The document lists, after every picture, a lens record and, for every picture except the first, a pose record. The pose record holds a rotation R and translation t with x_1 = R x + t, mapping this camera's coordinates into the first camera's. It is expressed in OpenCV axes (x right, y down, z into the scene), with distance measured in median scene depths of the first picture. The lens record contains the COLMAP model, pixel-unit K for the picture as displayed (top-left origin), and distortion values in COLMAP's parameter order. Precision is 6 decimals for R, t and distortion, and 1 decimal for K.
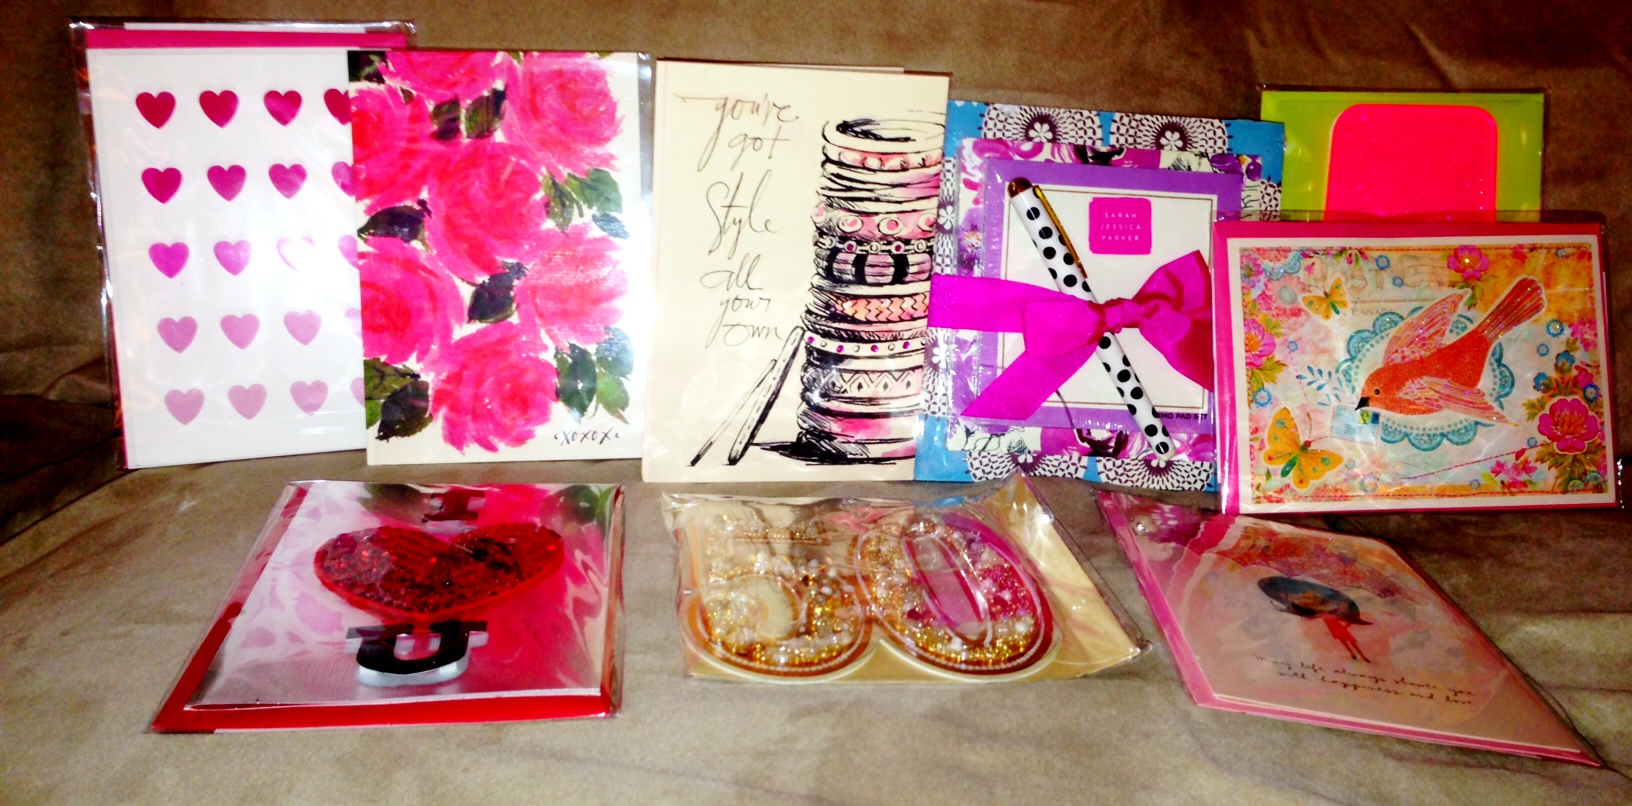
lens RADIAL K [[1454.6, 0, 816.0], [0, 1454.6, 403.0], [0, 0, 1]] dist [0.007449, 0.000575]
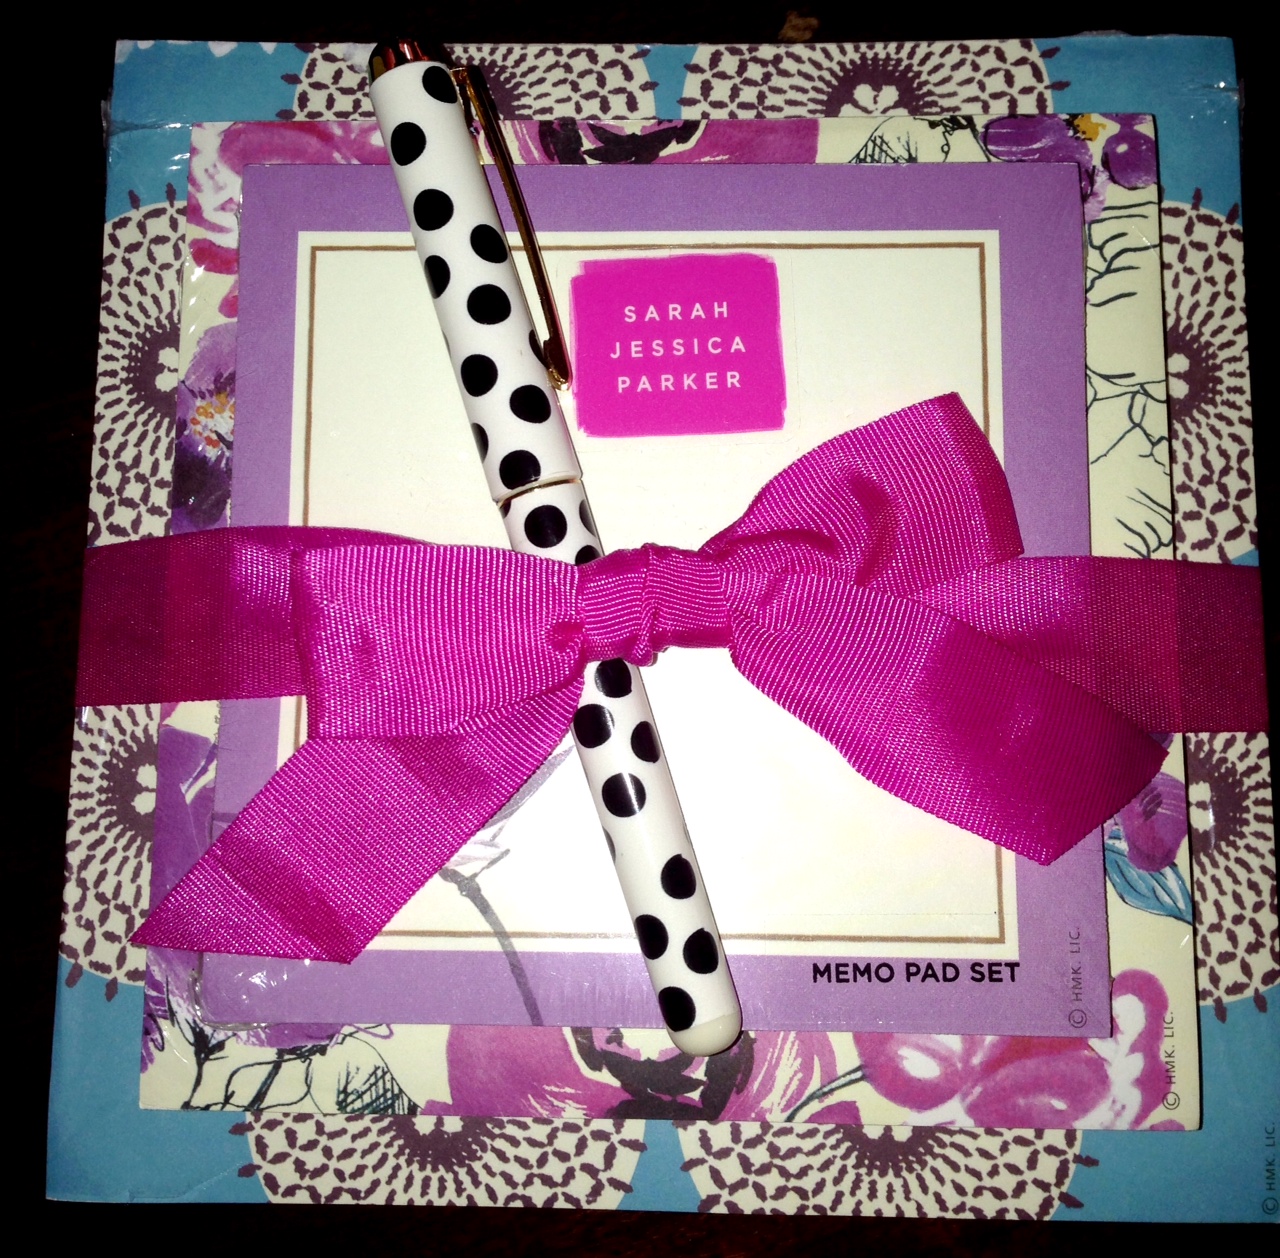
lens RADIAL K [[1665.6, 0, 640.0], [0, 1665.6, 629.0], [0, 0, 1]] dist [0.005858, 0.008794]
pose [[0.988511, -0.052789, -0.141629, 0.248113], [0.030489, 0.987407, -0.155235, -0.008545], [0.148040, 0.149134, 0.977672, 0.666437]]
